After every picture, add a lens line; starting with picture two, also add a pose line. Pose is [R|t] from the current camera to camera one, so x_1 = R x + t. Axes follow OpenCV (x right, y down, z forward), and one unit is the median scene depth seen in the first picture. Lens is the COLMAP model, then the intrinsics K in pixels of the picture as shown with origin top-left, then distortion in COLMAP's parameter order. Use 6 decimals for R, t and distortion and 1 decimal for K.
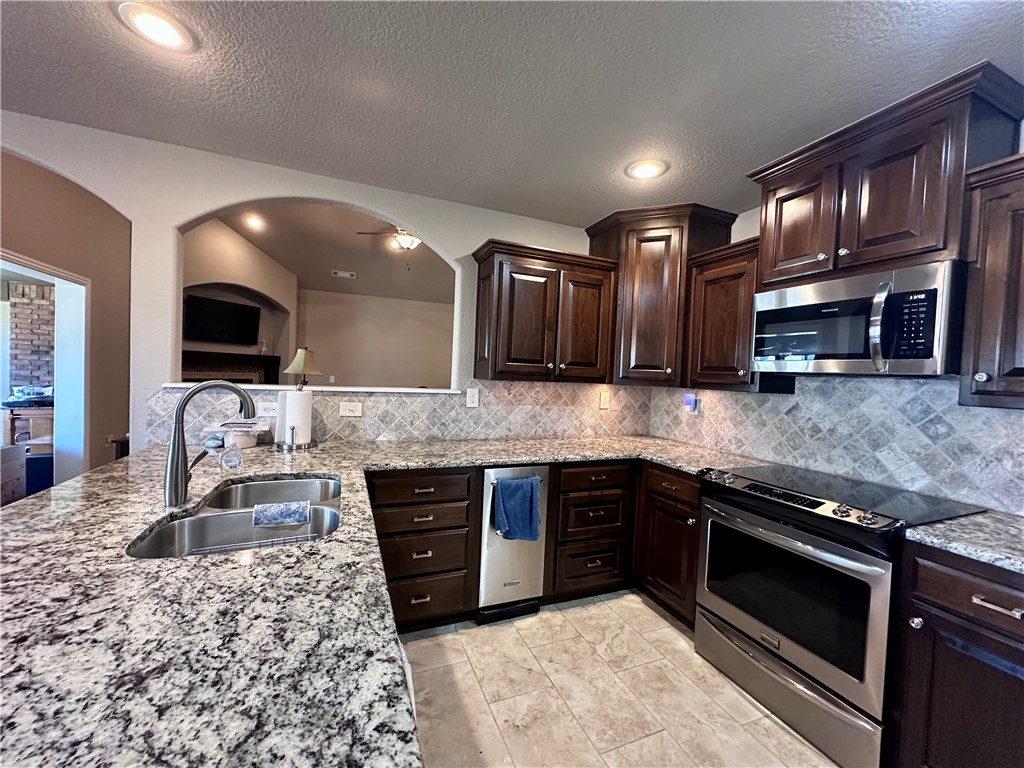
lens RADIAL K [[409.4, 0, 512.0], [0, 409.4, 384.0], [0, 0, 1]] dist [-0.002344, 0.000448]
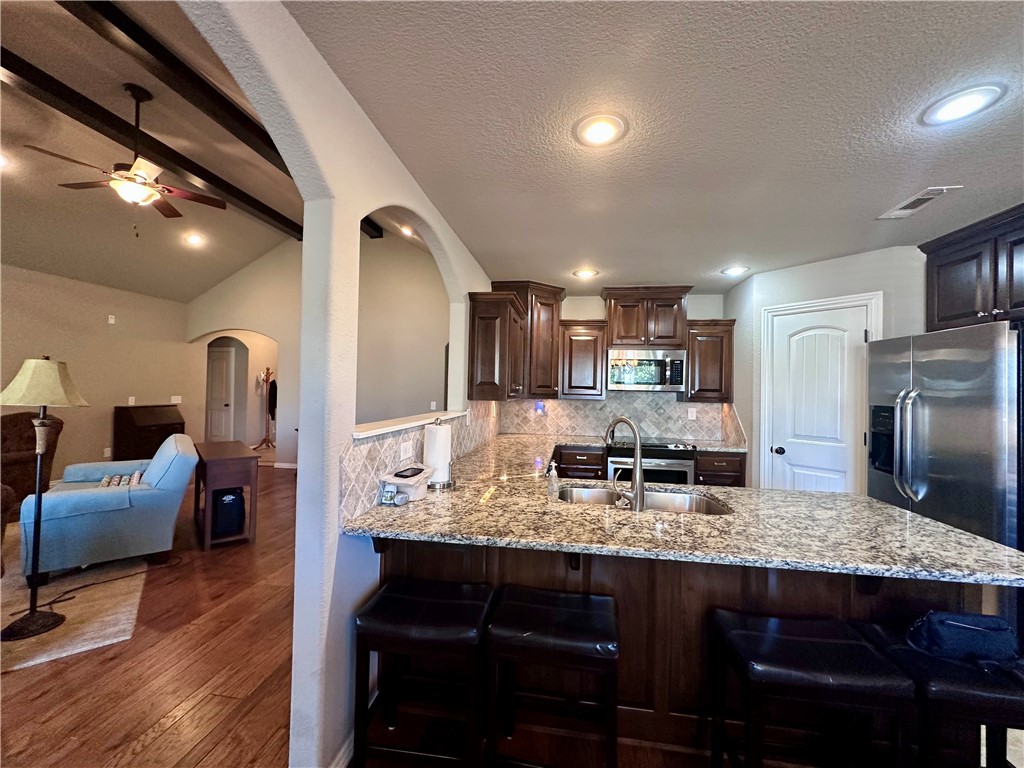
lens RADIAL K [[409.4, 0, 512.0], [0, 409.4, 384.0], [0, 0, 1]] dist [-0.002344, 0.000448]
pose [[0.517417, -0.021812, 0.855456, -1.602138], [0.023159, 0.999666, 0.011482, -0.109407], [-0.855420, 0.013871, 0.517749, 0.471759]]
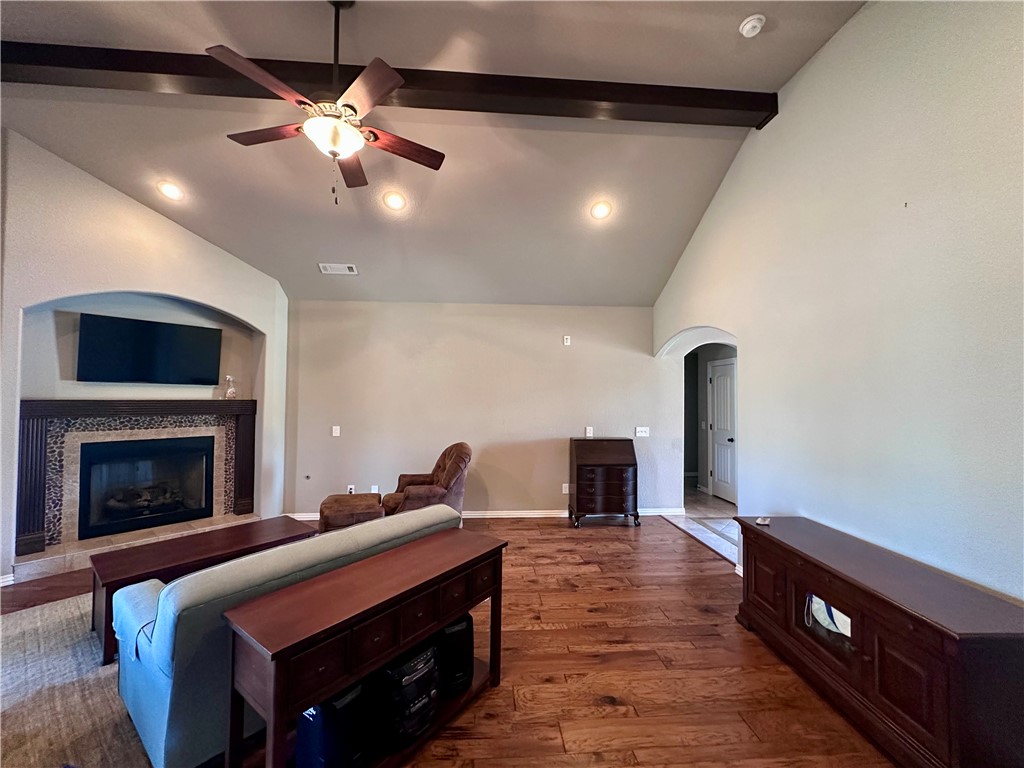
lens RADIAL K [[409.4, 0, 512.0], [0, 409.4, 384.0], [0, 0, 1]] dist [-0.002344, 0.000448]
pose [[0.949339, -0.042890, -0.311314, 0.157889], [0.023897, 0.997627, -0.064570, -0.171164], [0.313344, 0.053860, 0.948111, 2.075235]]
